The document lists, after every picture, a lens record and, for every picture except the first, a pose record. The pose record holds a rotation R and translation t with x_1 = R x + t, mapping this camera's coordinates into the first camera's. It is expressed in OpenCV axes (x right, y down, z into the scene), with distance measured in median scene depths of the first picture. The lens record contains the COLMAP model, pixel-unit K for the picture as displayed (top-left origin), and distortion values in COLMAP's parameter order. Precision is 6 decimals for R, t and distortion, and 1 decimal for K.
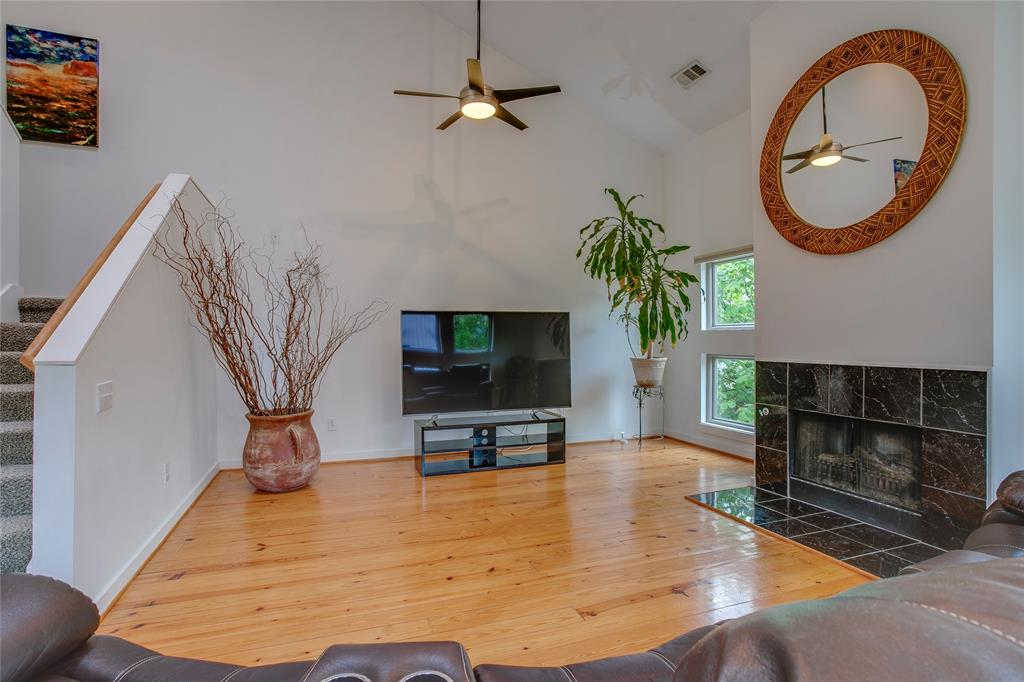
lens RADIAL K [[529.9, 0, 503.9], [0, 529.9, 355.9], [0, 0, 1]] dist [-0.059717, 0.028416]
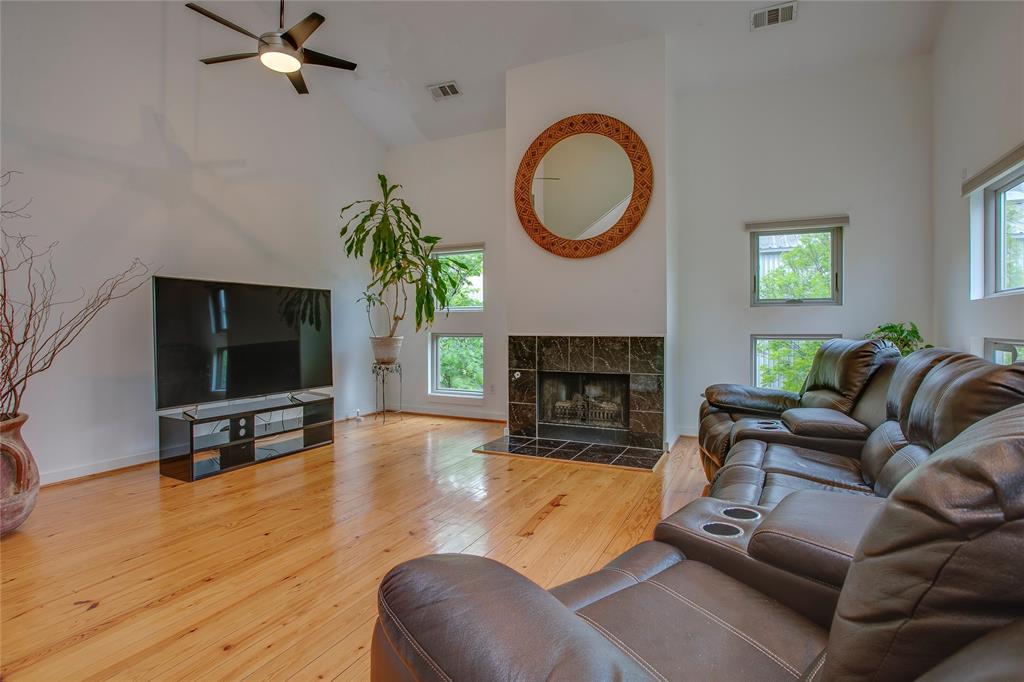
lens RADIAL K [[529.9, 0, 528.1], [0, 529.9, 333.9], [0, 0, 1]] dist [-0.059717, 0.028416]
pose [[0.690458, -0.003747, 0.723363, -0.424404], [0.018027, 0.999765, -0.012028, 0.022881], [-0.723148, 0.021345, 0.690363, 0.081579]]
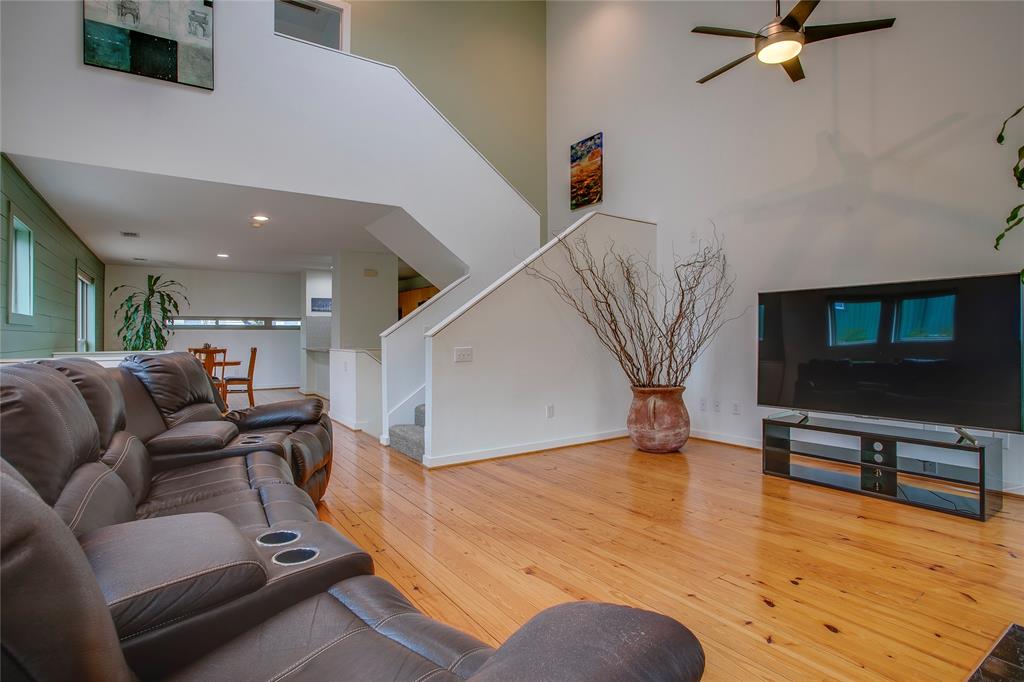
lens RADIAL K [[529.9, 0, 507.0], [0, 529.9, 337.8], [0, 0, 1]] dist [-0.059717, 0.028416]
pose [[0.227173, 0.003583, -0.973848, 0.709788], [-0.025663, 0.999668, -0.002309, 0.008944], [0.973516, 0.025516, 0.227190, 0.411269]]
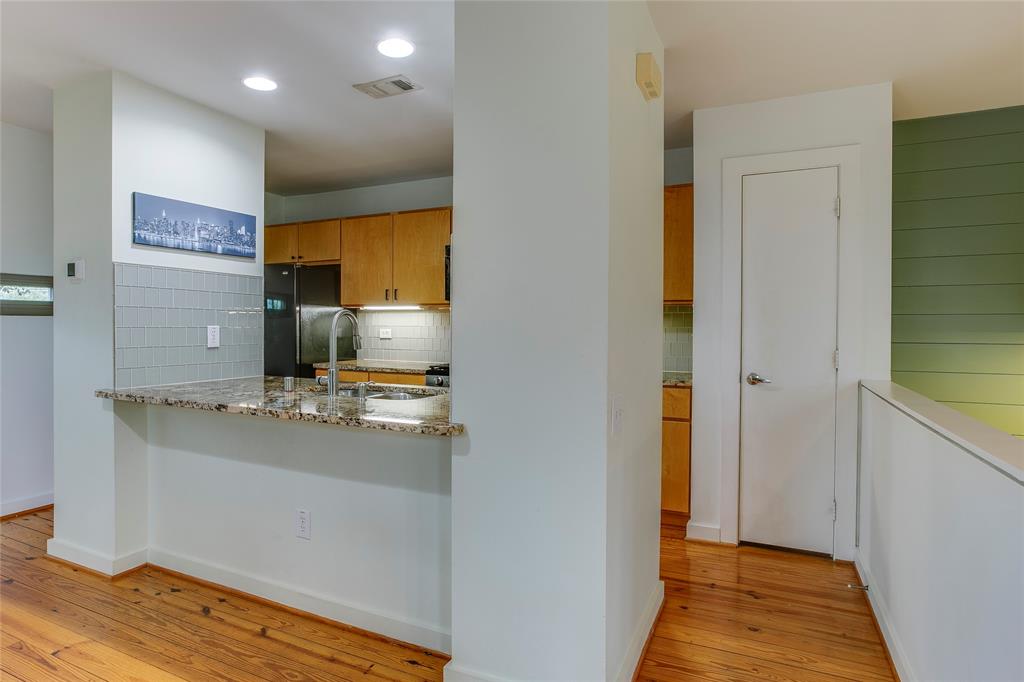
lens RADIAL K [[565.6, 0, 462.4], [0, 565.6, 332.2], [0, 0, 1]] dist [-0.013550, 0.004526]
pose [[0.687869, 0.015390, -0.725672, -1.205726], [-0.027846, 0.999599, -0.005196, -0.002223], [0.725301, 0.023781, 0.688021, -0.119384]]
